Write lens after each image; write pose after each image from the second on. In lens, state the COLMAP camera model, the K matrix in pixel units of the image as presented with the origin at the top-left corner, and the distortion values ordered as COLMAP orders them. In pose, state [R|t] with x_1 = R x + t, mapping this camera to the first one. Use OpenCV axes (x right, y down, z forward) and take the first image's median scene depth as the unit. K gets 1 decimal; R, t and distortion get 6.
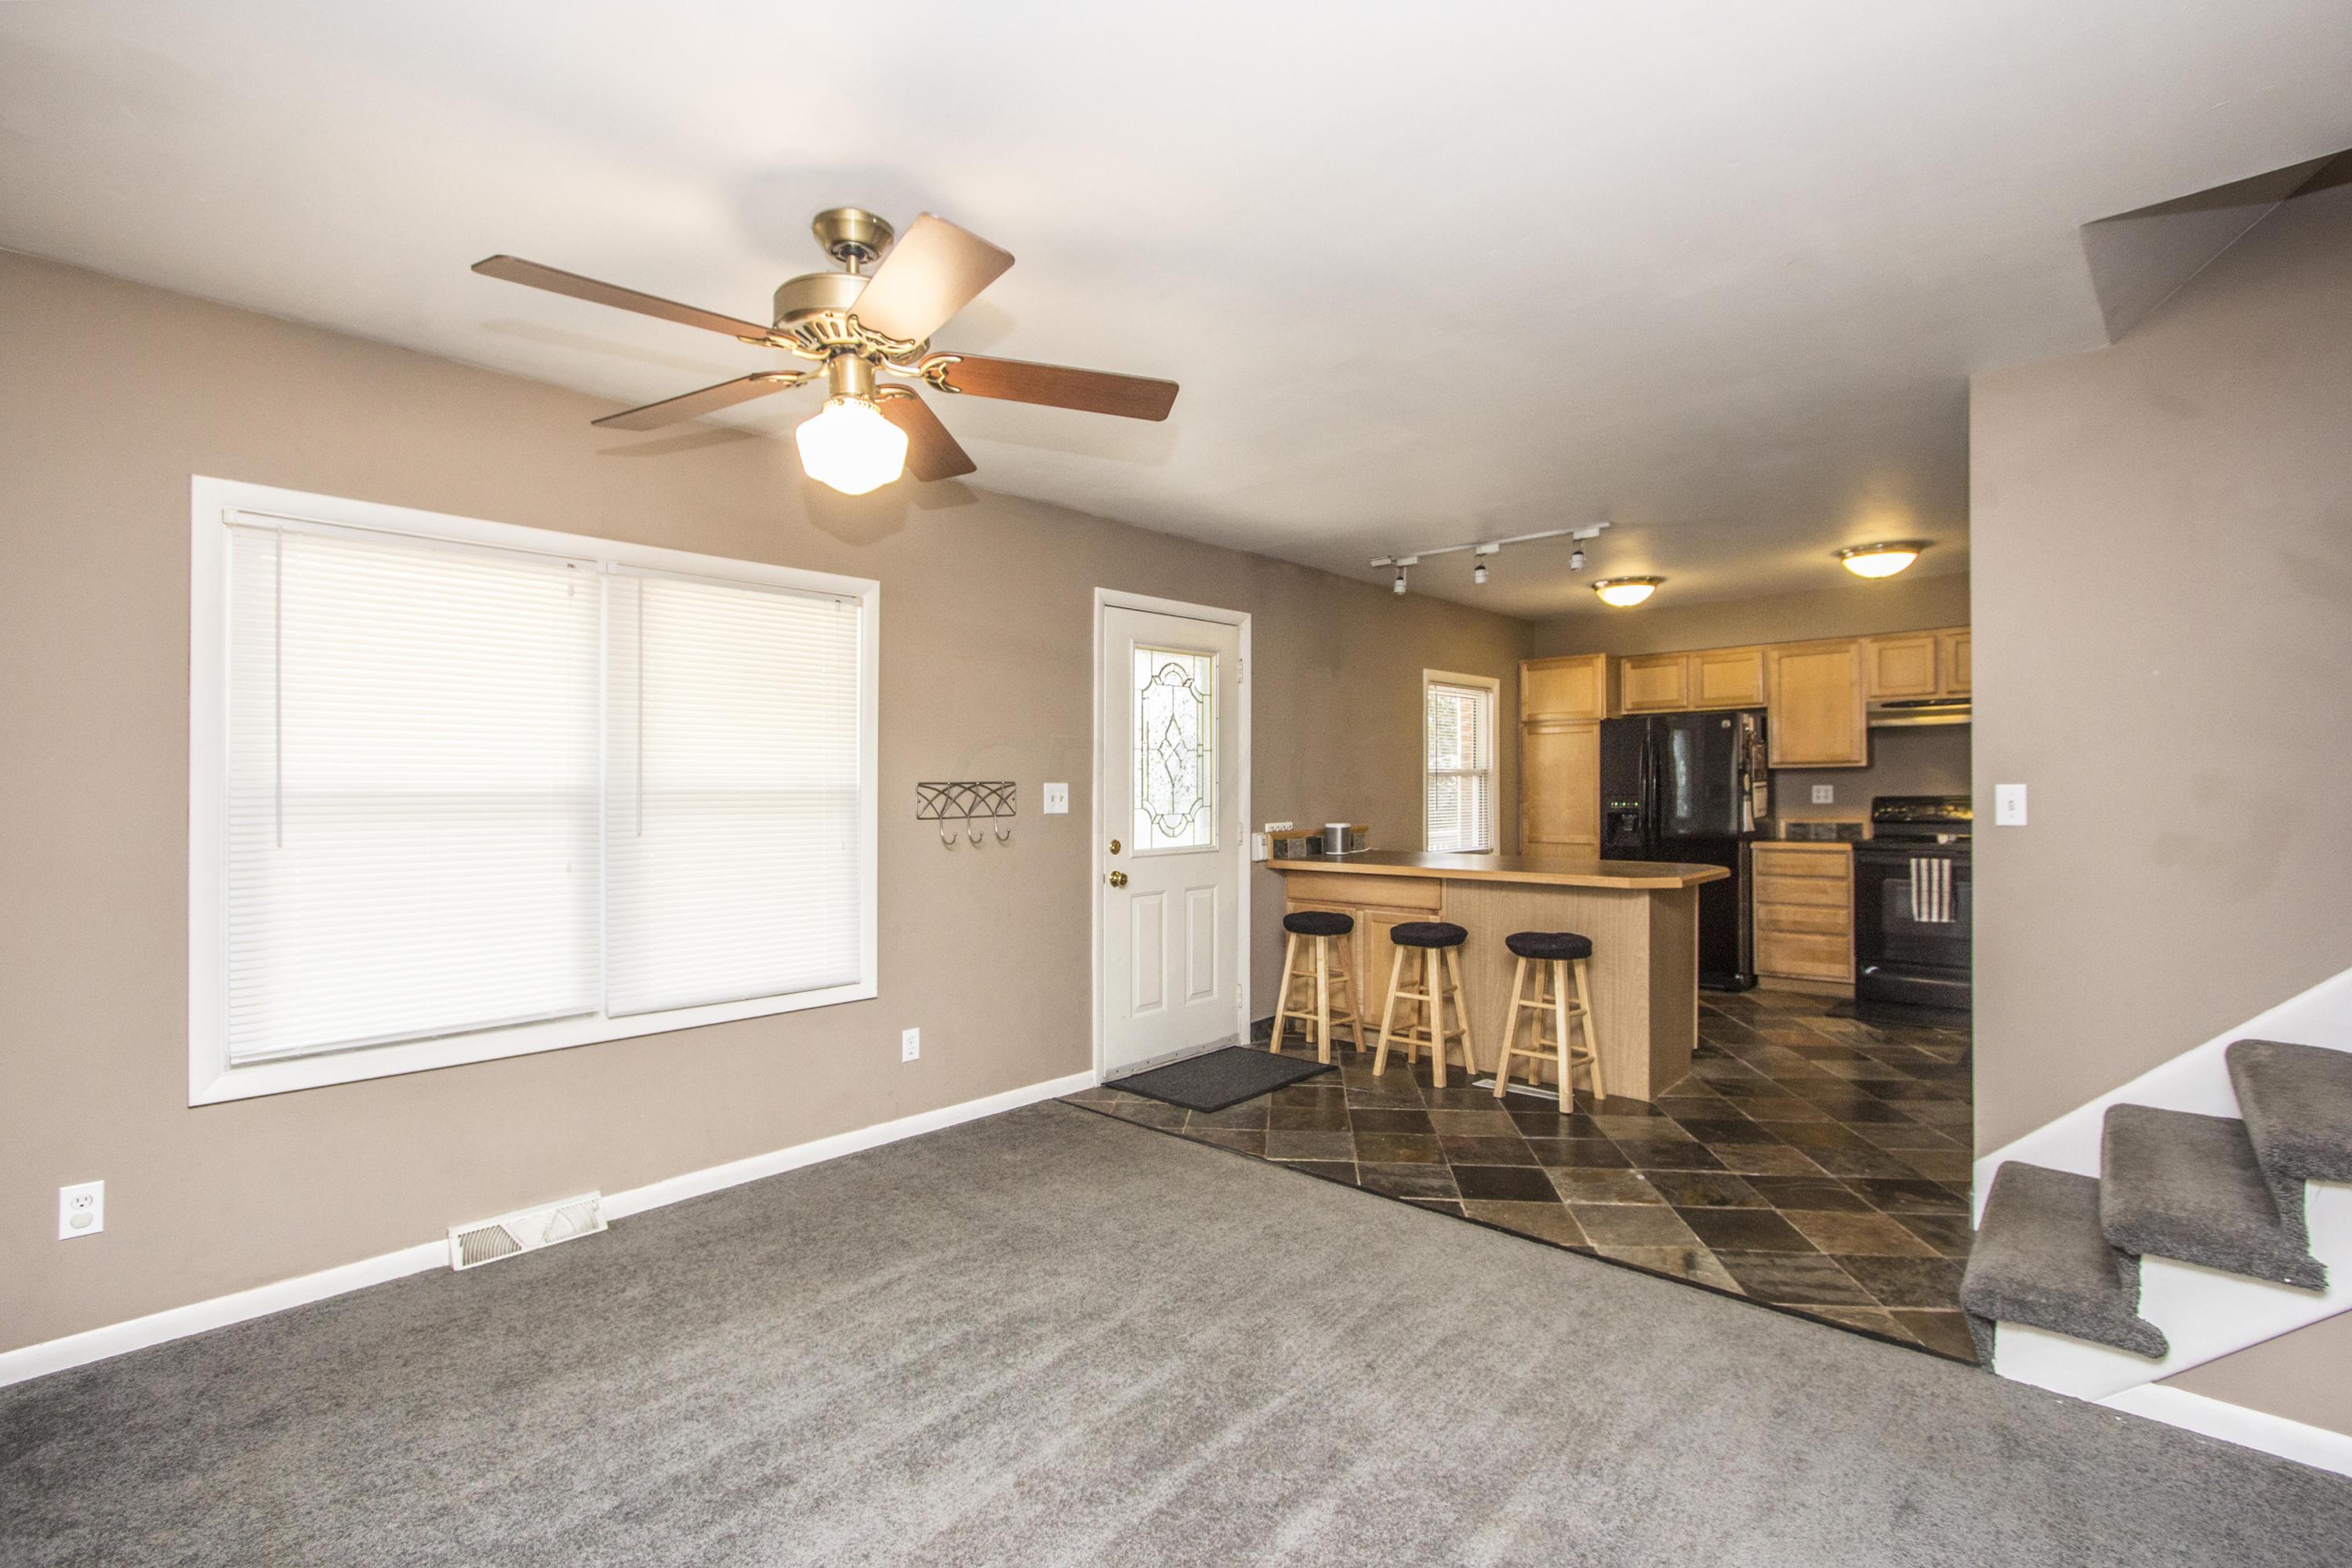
lens RADIAL K [[1093.9, 0, 1199.4], [0, 1093.9, 788.8], [0, 0, 1]] dist [-0.003995, -0.001538]
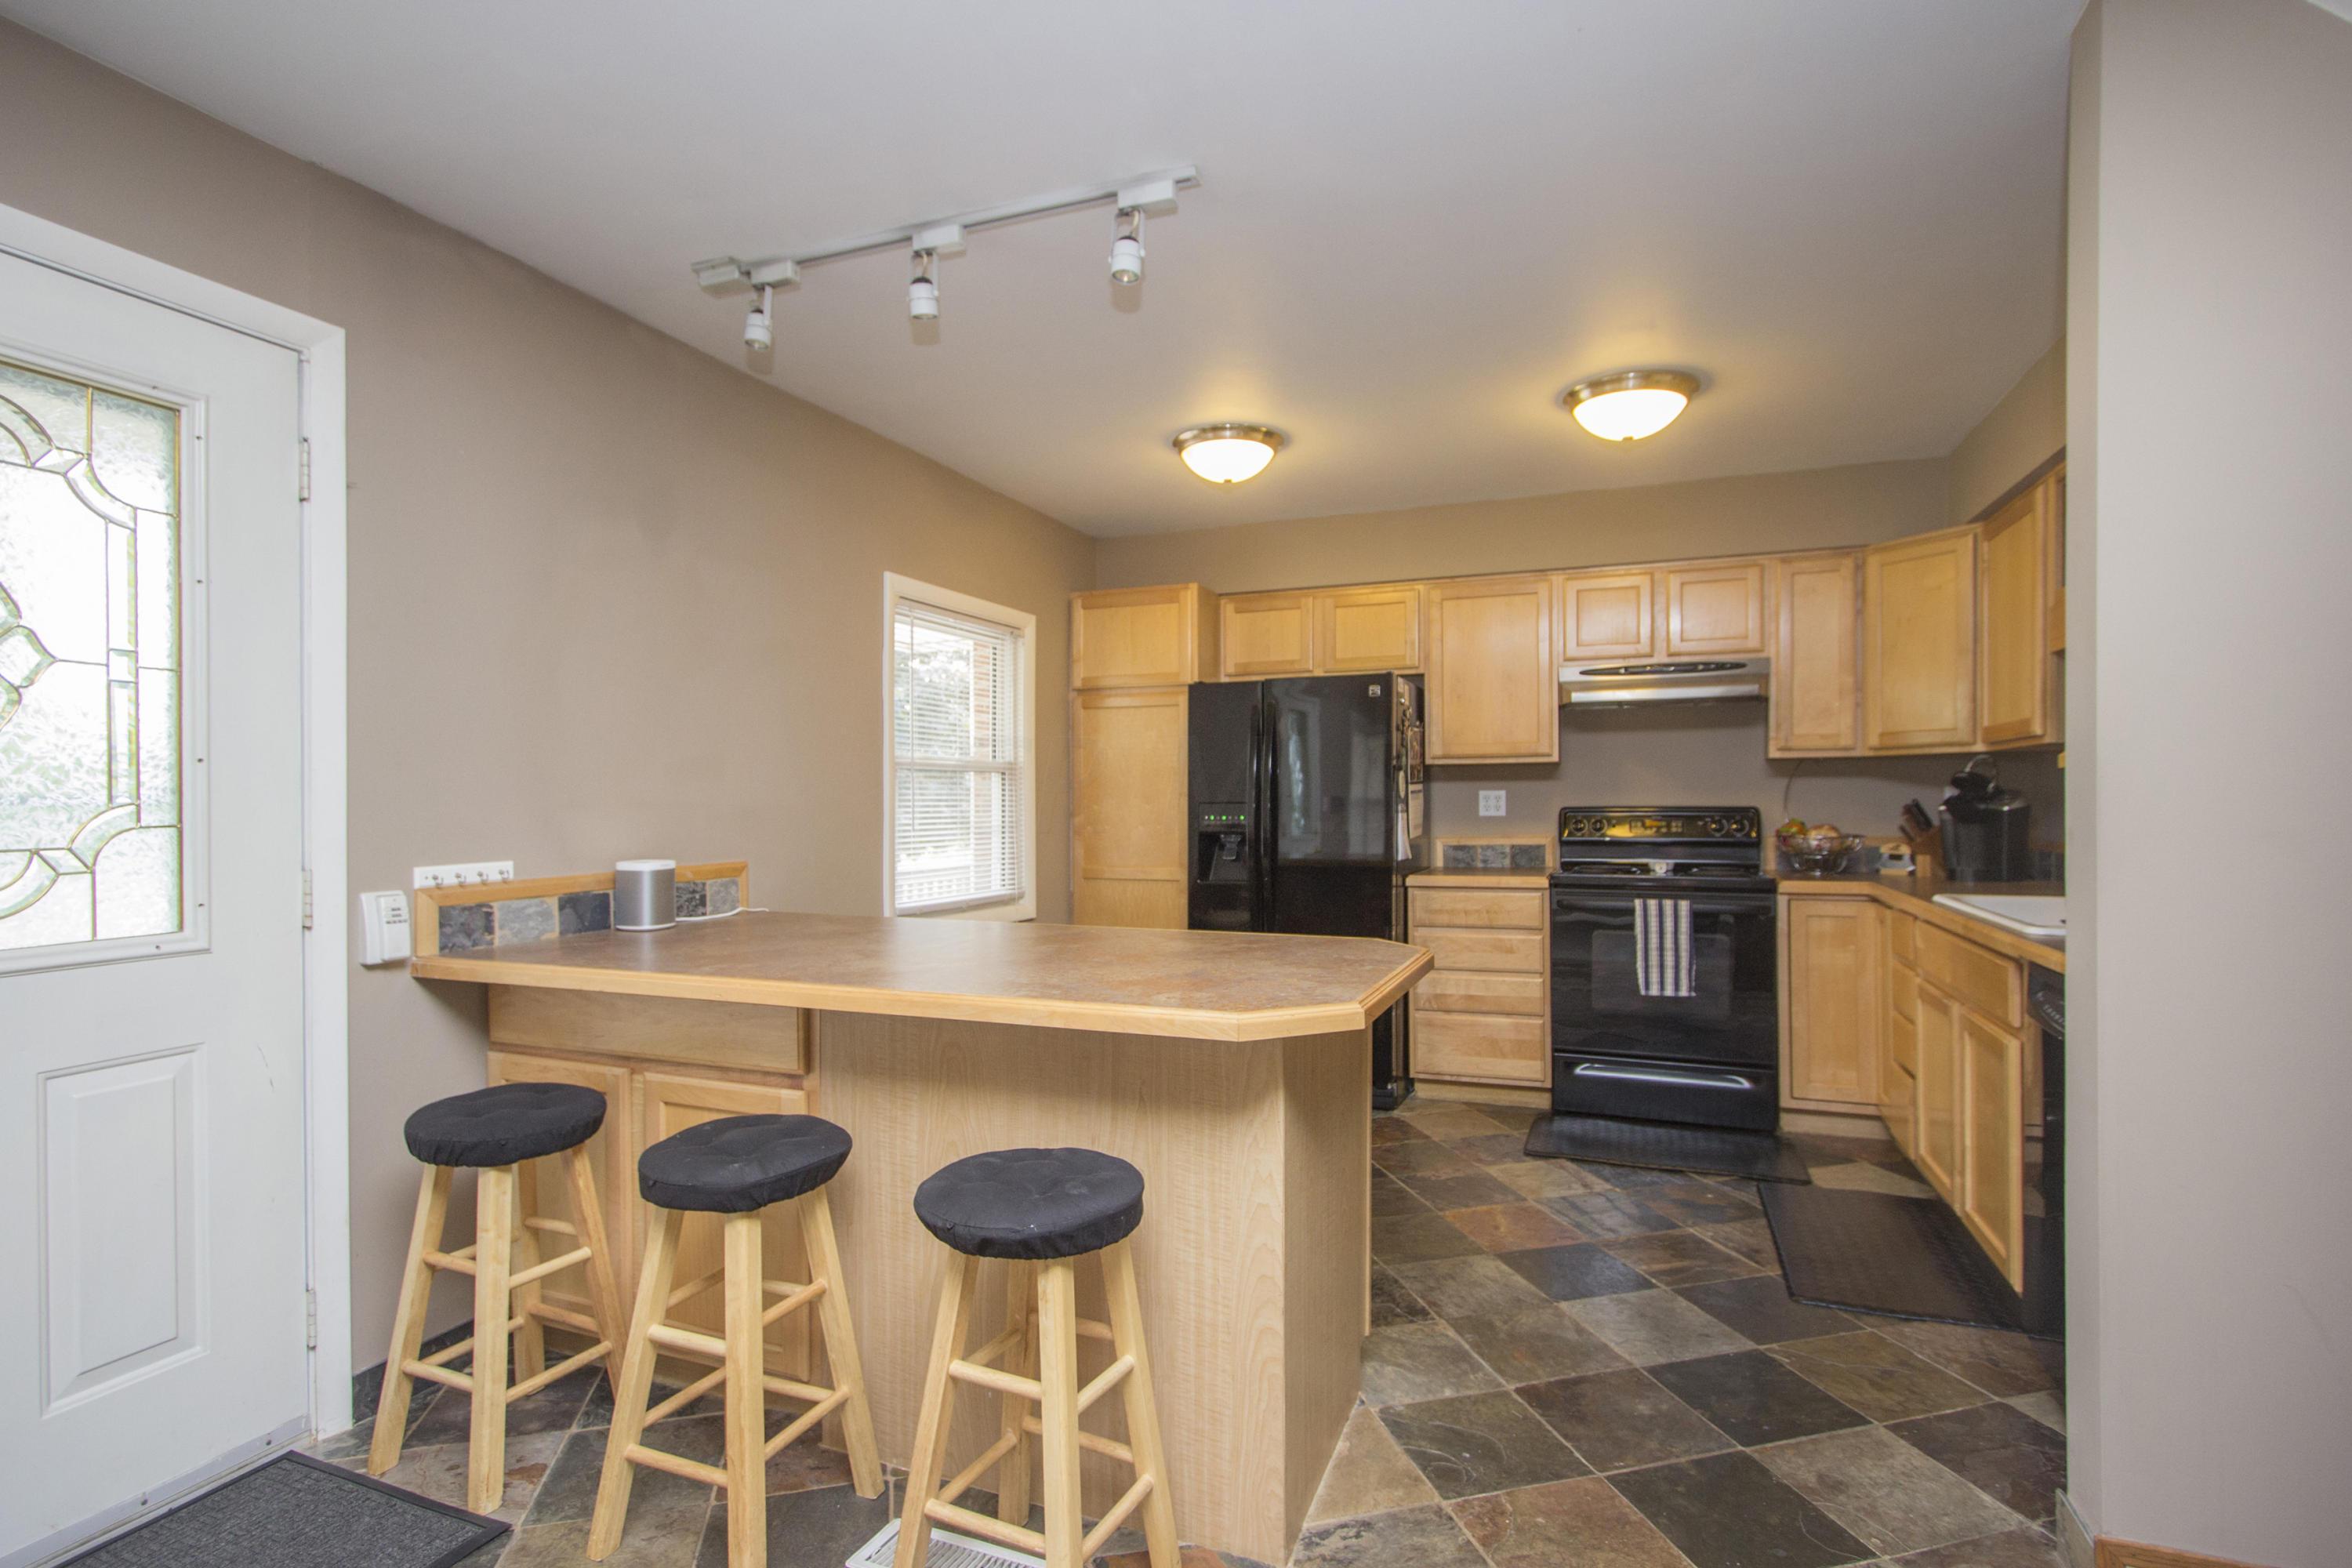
lens RADIAL K [[1093.9, 0, 1181.4], [0, 1093.9, 800.9], [0, 0, 1]] dist [-0.003995, -0.001538]
pose [[0.944750, 0.001936, 0.327786, 0.166935], [-0.000196, 0.999986, -0.005342, 0.007580], [-0.327792, 0.004983, 0.944737, 0.435565]]
